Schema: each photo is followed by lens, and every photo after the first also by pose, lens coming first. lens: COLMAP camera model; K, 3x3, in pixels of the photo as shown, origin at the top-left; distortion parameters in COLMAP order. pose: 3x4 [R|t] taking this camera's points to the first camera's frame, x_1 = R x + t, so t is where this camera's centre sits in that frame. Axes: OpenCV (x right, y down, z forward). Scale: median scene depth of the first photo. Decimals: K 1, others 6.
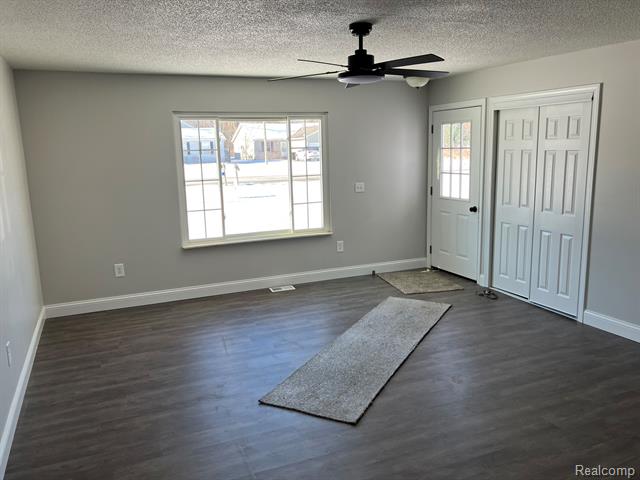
lens RADIAL K [[521.0, 0, 317.7], [0, 521.0, 241.9], [0, 0, 1]] dist [0.027474, -0.021196]
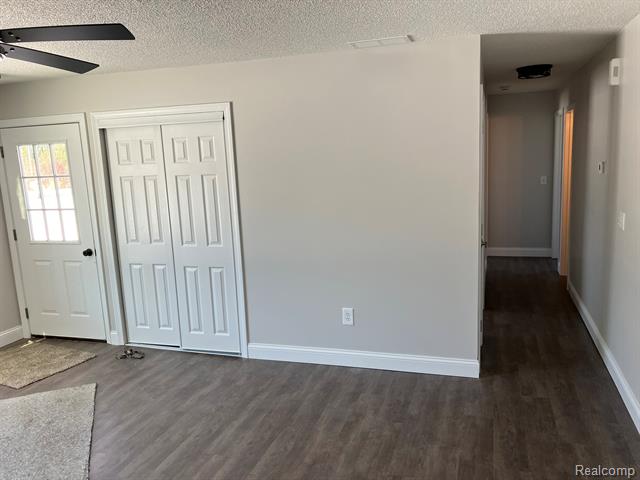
lens RADIAL K [[521.0, 0, 320.7], [0, 521.0, 244.0], [0, 0, 1]] dist [0.027474, -0.021196]
pose [[0.658145, -0.130361, 0.741520, -0.059256], [0.164885, 0.985944, 0.026985, -0.041673], [-0.734614, 0.104505, 0.670388, 0.227495]]
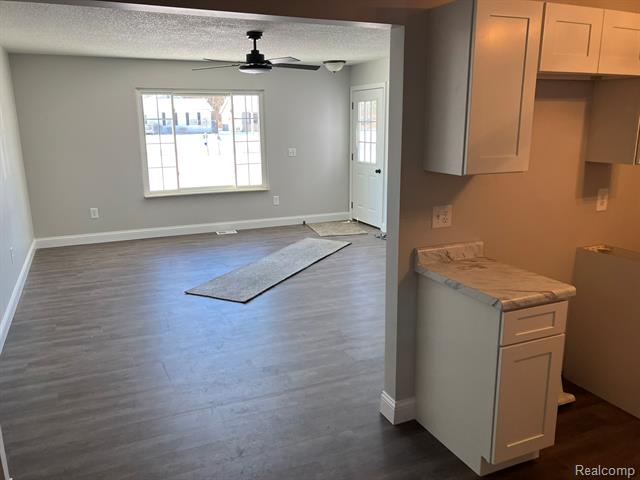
lens RADIAL K [[521.0, 0, 319.6], [0, 521.0, 245.6], [0, 0, 1]] dist [0.027474, -0.021196]
pose [[0.999714, 0.013384, 0.019824, 0.144753], [-0.014462, 0.998366, 0.055291, 0.053814], [-0.019052, -0.055562, 0.998273, -0.286261]]
